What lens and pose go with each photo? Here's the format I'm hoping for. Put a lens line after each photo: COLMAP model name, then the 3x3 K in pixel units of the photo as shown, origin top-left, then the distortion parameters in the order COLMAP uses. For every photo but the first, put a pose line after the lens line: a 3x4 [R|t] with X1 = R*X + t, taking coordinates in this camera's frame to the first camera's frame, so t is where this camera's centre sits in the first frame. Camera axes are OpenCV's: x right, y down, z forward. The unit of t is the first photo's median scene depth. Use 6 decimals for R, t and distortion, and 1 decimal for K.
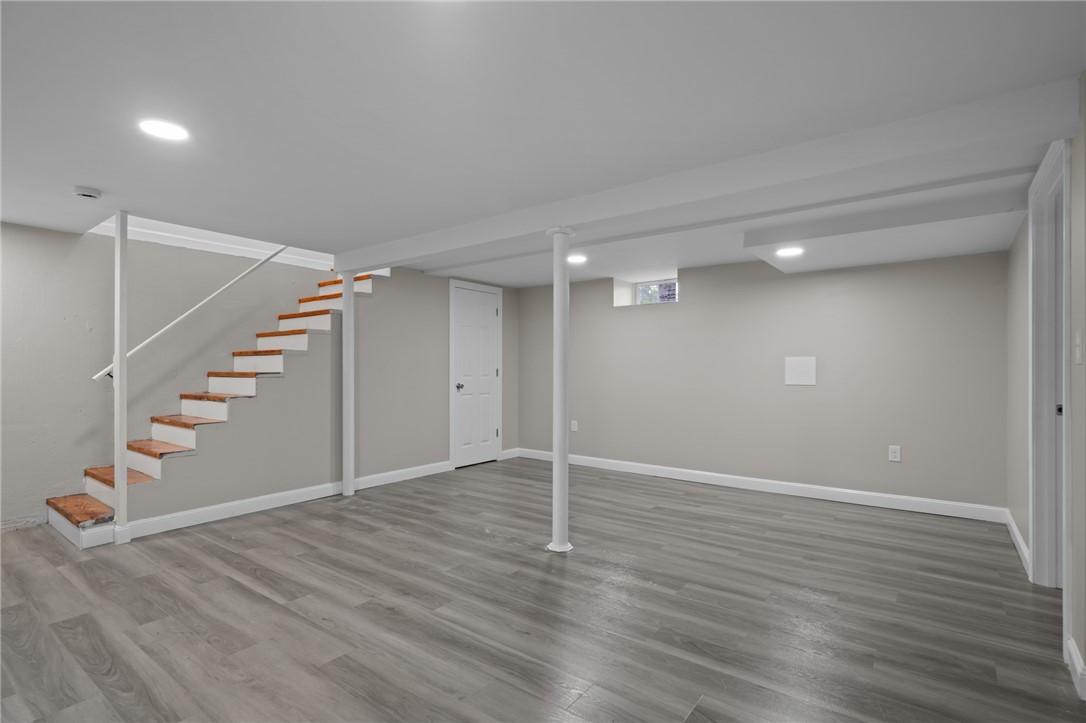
lens RADIAL K [[525.3, 0, 524.8], [0, 525.3, 368.2], [0, 0, 1]] dist [0.002045, 0.001738]
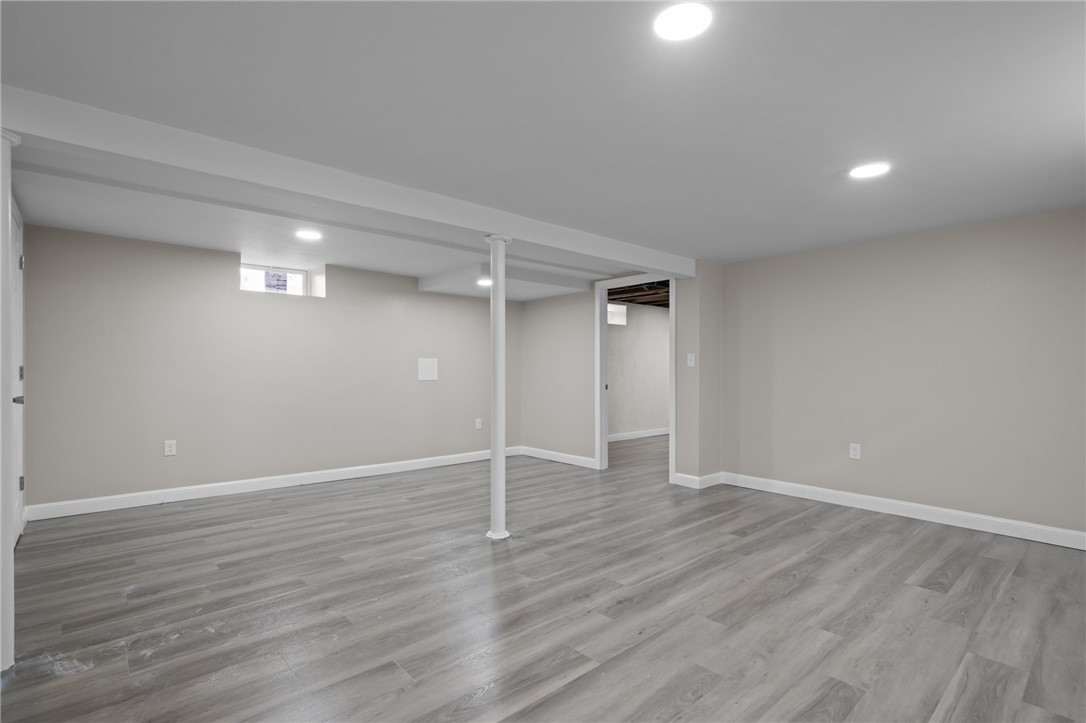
lens RADIAL K [[525.3, 0, 536.4], [0, 525.3, 367.1], [0, 0, 1]] dist [0.002045, 0.001738]
pose [[0.178465, 0.003556, 0.983940, -0.907273], [-0.004606, 0.999986, -0.002779, 0.002501], [-0.983935, -0.004036, 0.178479, 0.686571]]
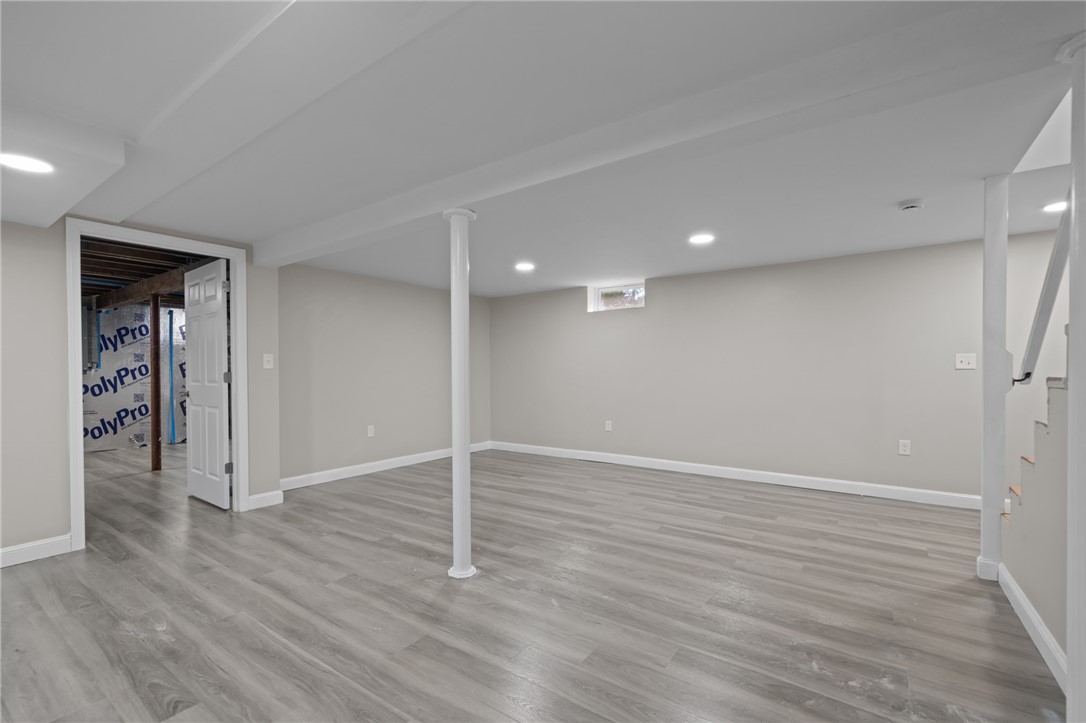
lens RADIAL K [[473.2, 0, 539.0], [0, 473.2, 370.7], [0, 0, 1]] dist [0.001217, 0.000146]
pose [[-0.998261, 0.003273, -0.058850, -0.015054], [0.003160, 0.999993, 0.002005, -0.000282], [0.058856, 0.001815, -0.998265, 1.688026]]
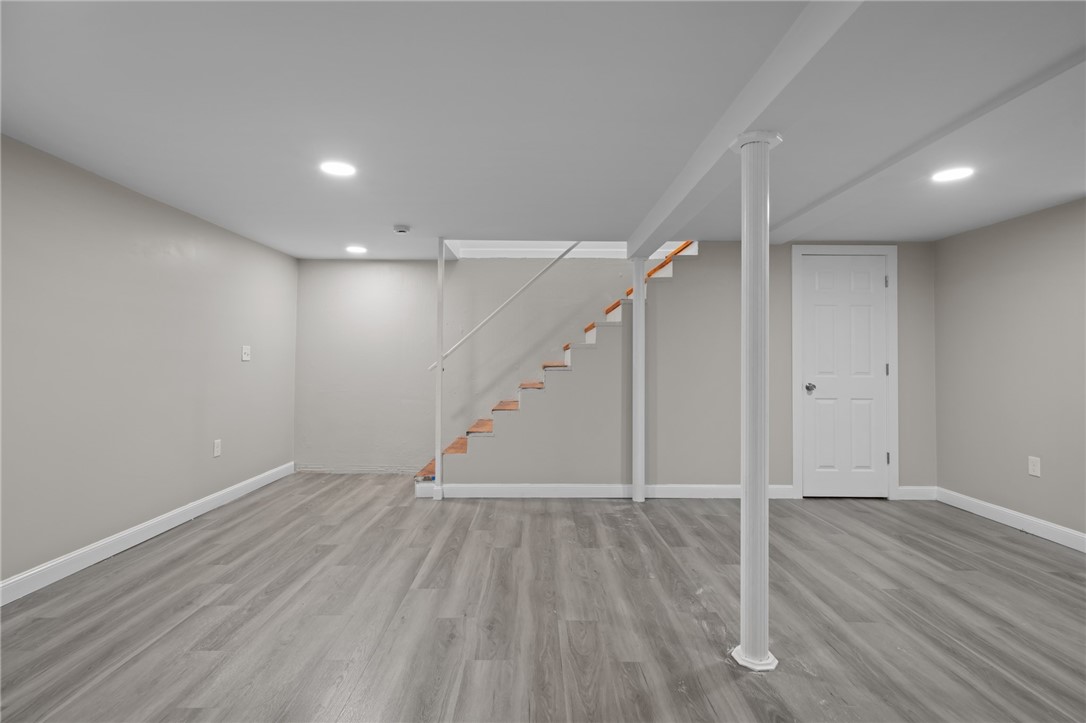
lens RADIAL K [[525.3, 0, 531.6], [0, 525.3, 351.1], [0, 0, 1]] dist [0.002045, 0.001738]
pose [[0.616281, -0.011611, -0.787440, 0.365920], [-0.005000, 0.999813, -0.018656, -0.001244], [0.787510, 0.015435, 0.616108, 0.390486]]
